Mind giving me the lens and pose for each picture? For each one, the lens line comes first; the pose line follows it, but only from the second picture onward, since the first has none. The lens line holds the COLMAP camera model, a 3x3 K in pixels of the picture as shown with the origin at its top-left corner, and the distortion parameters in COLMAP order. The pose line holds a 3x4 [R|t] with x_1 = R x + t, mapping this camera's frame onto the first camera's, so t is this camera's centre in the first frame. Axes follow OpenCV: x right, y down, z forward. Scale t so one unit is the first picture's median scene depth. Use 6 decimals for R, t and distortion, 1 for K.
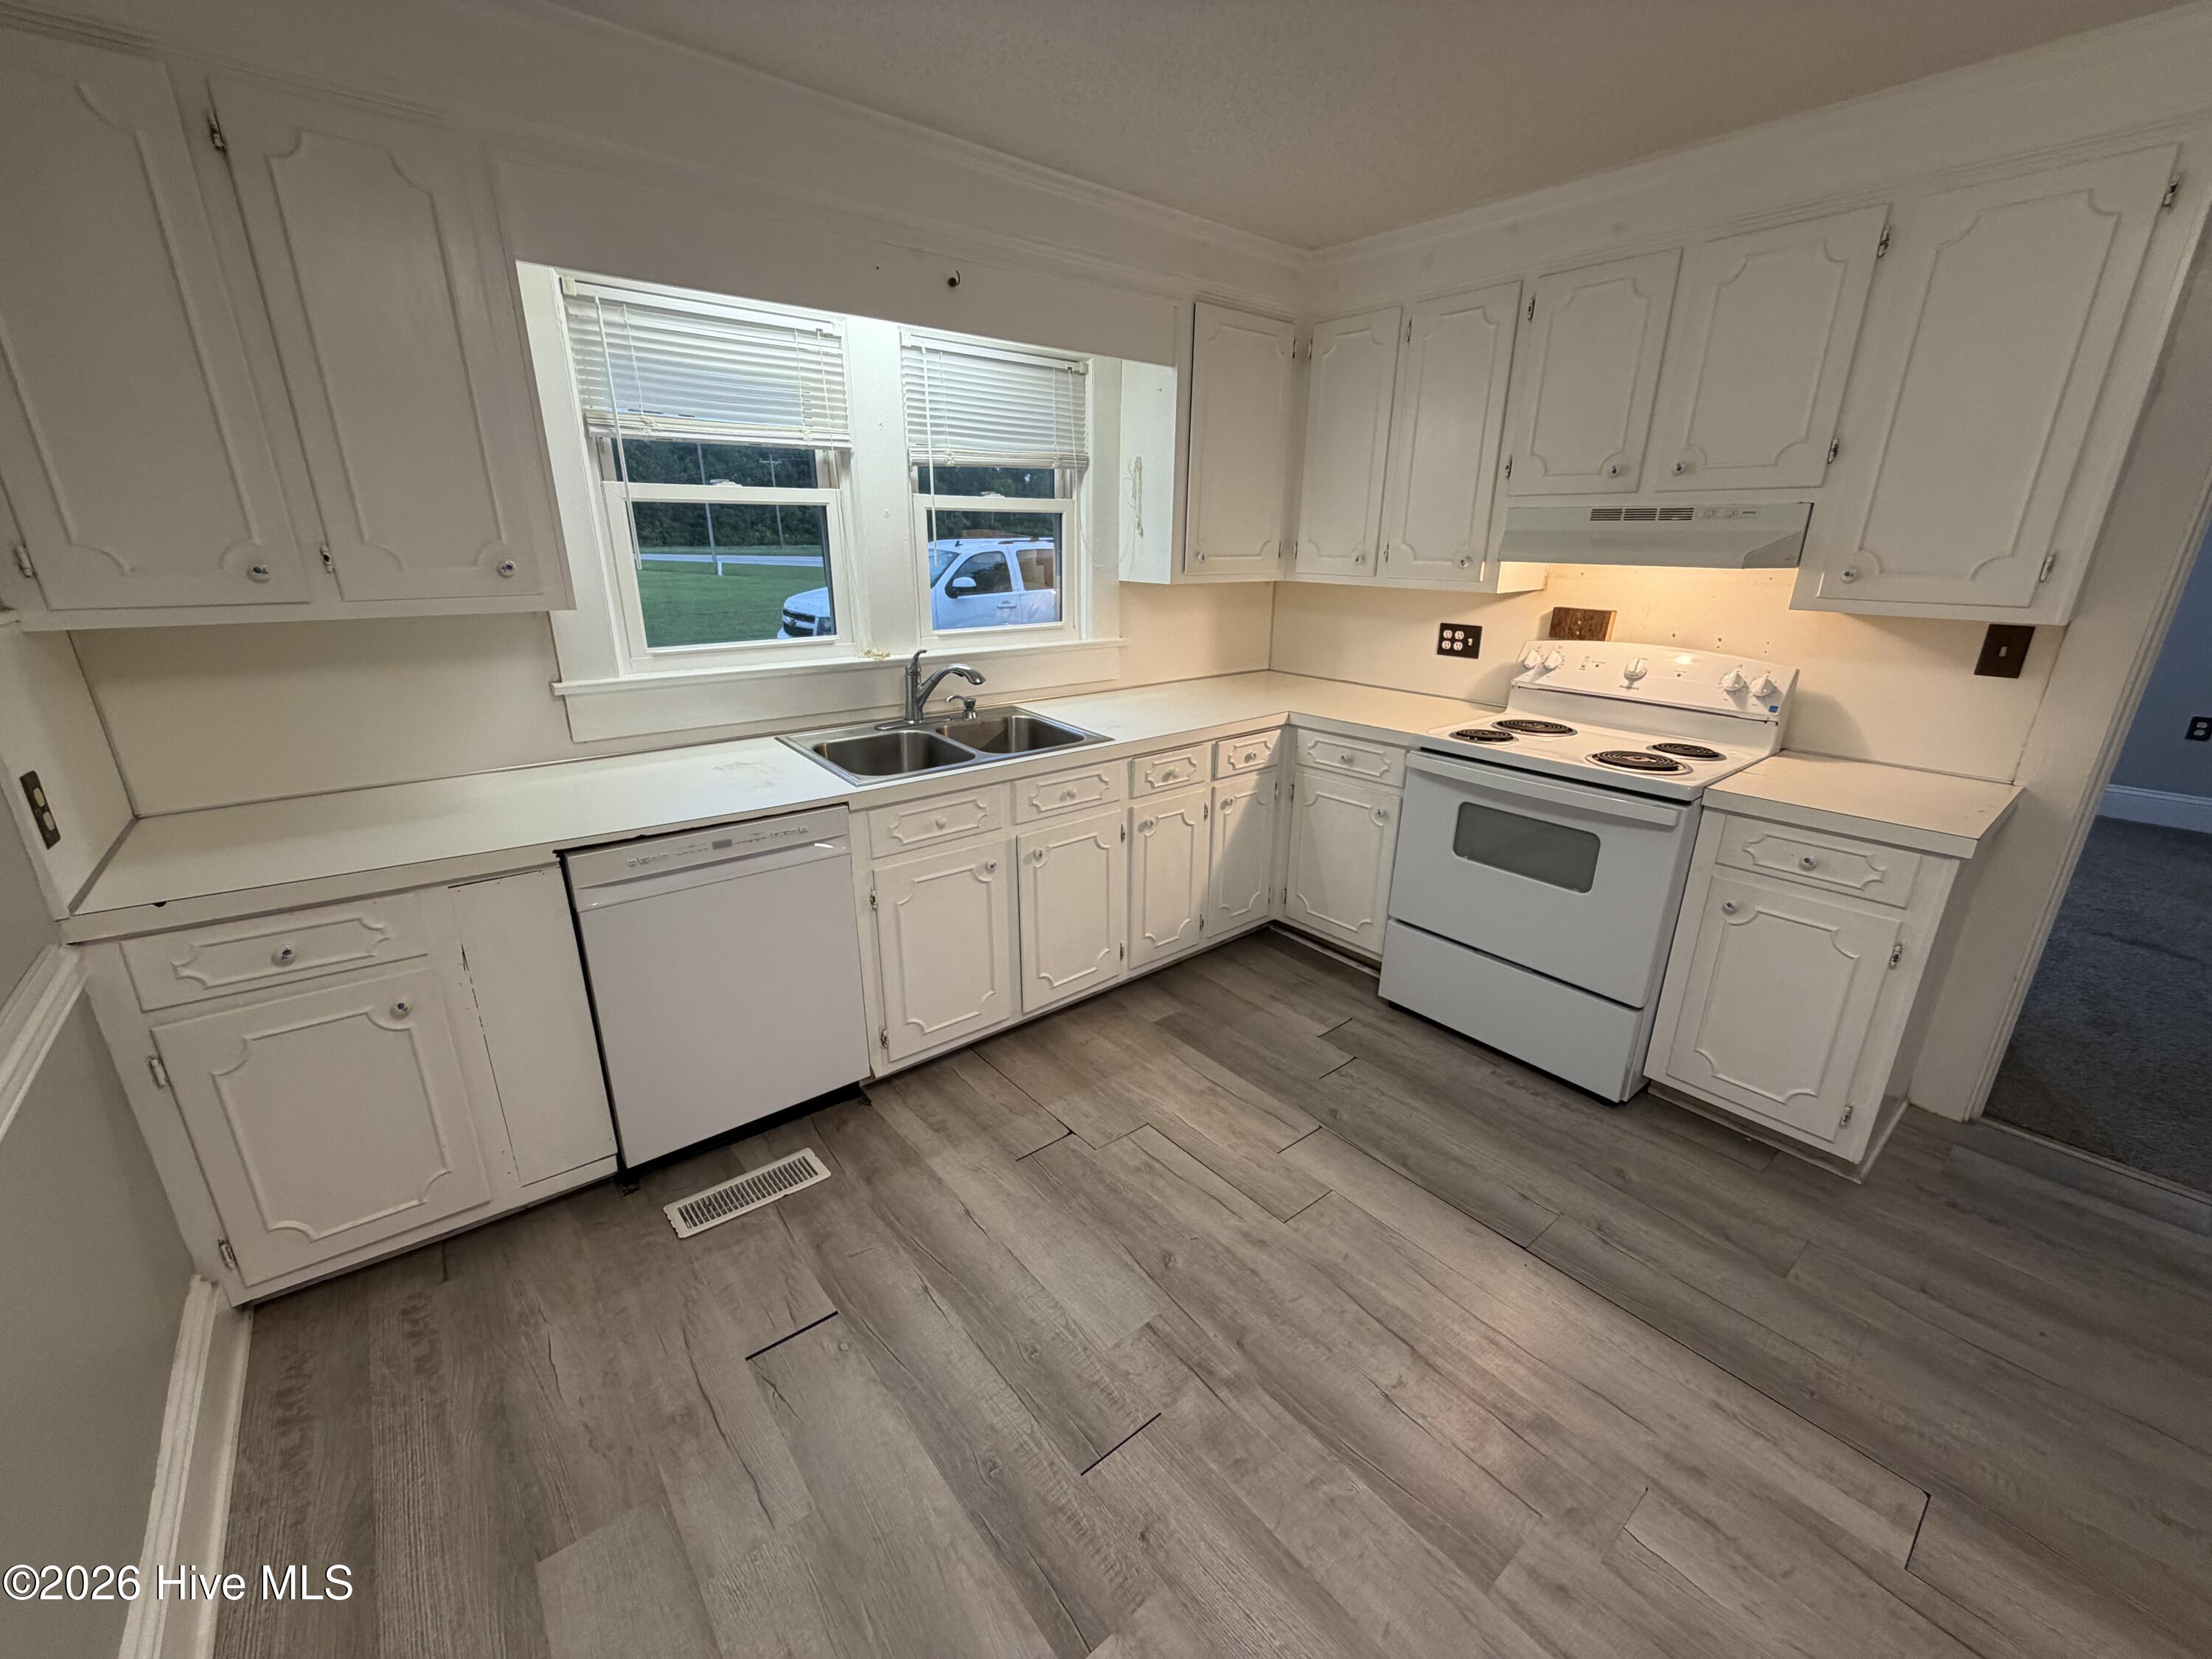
lens RADIAL K [[881.0, 0, 1106.0], [0, 881.0, 829.5], [0, 0, 1]] dist [0.003539, 0.000338]
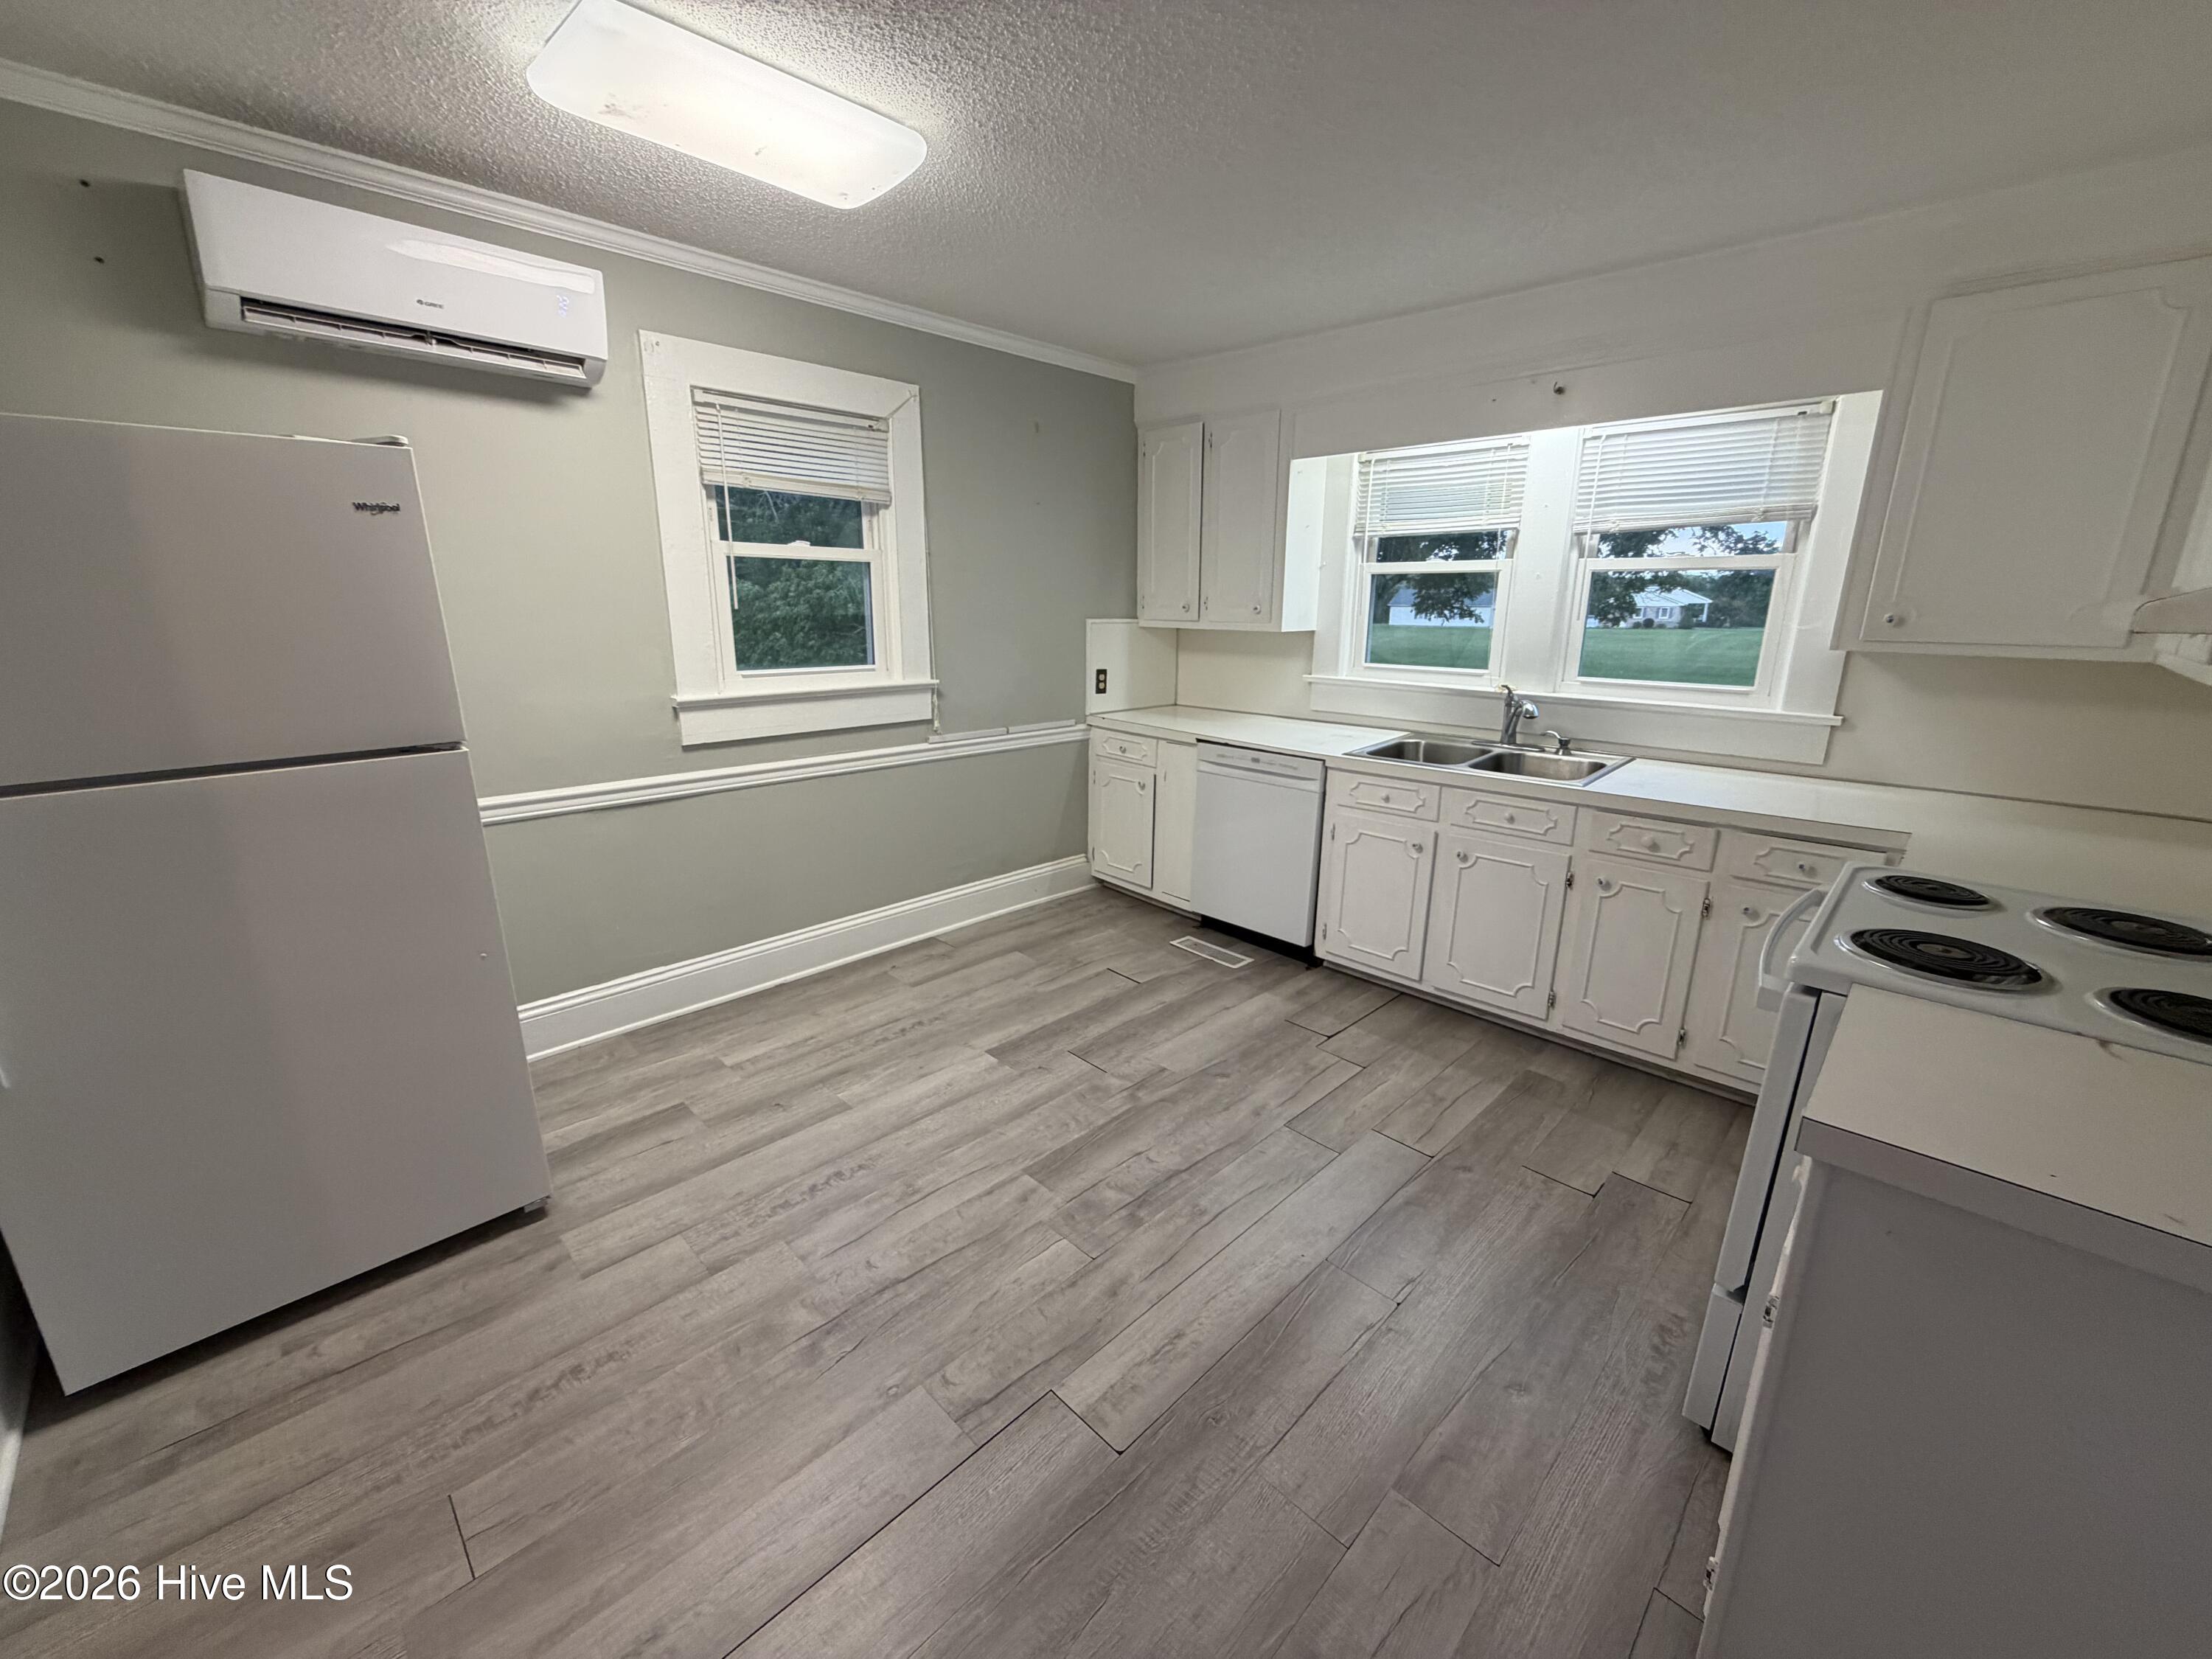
lens RADIAL K [[888.2, 0, 1111.3], [0, 888.2, 838.4], [0, 0, 1]] dist [0.000228, 0.000026]
pose [[0.114176, 0.250672, -0.961315, 1.251576], [-0.324360, 0.924022, 0.202423, -0.101606], [0.939018, 0.288700, 0.186809, 0.408991]]
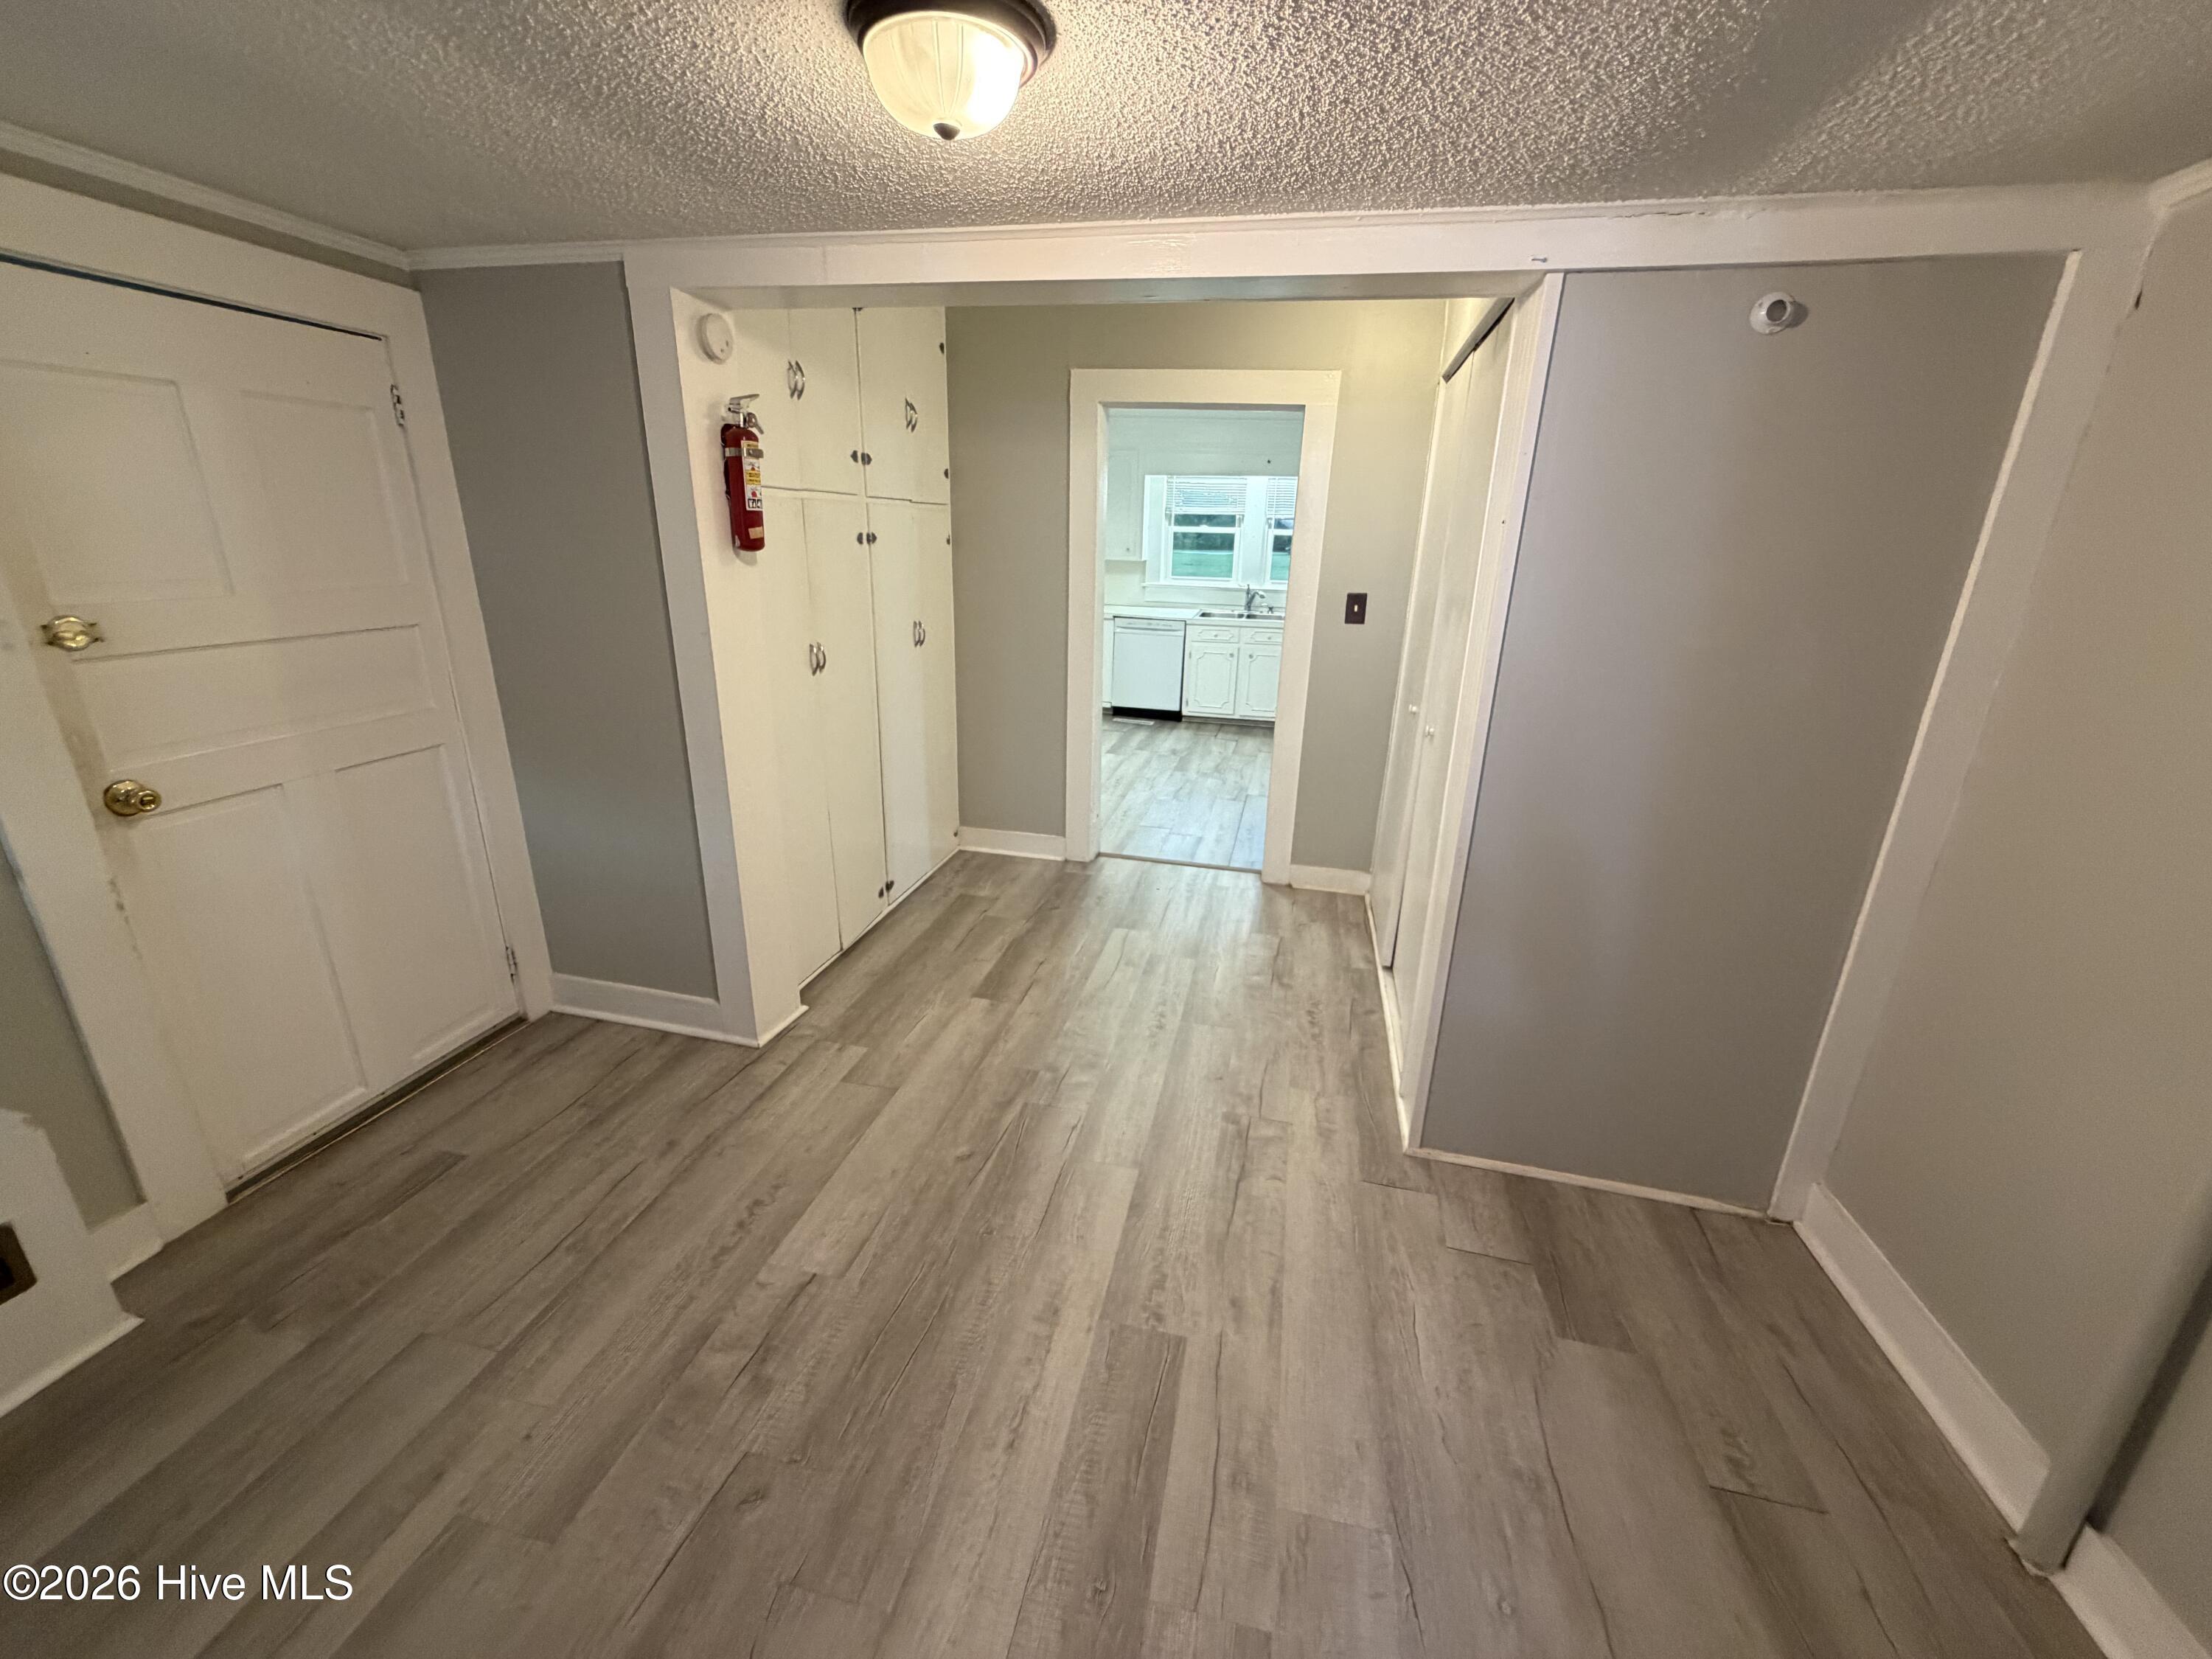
lens RADIAL K [[881.0, 0, 1106.0], [0, 881.0, 829.5], [0, 0, 1]] dist [0.003539, 0.000338]
pose [[0.614922, 0.262315, -0.743681, 2.375631], [-0.266722, 0.956658, 0.116895, 0.447236], [0.742112, 0.126475, 0.658236, -1.446916]]
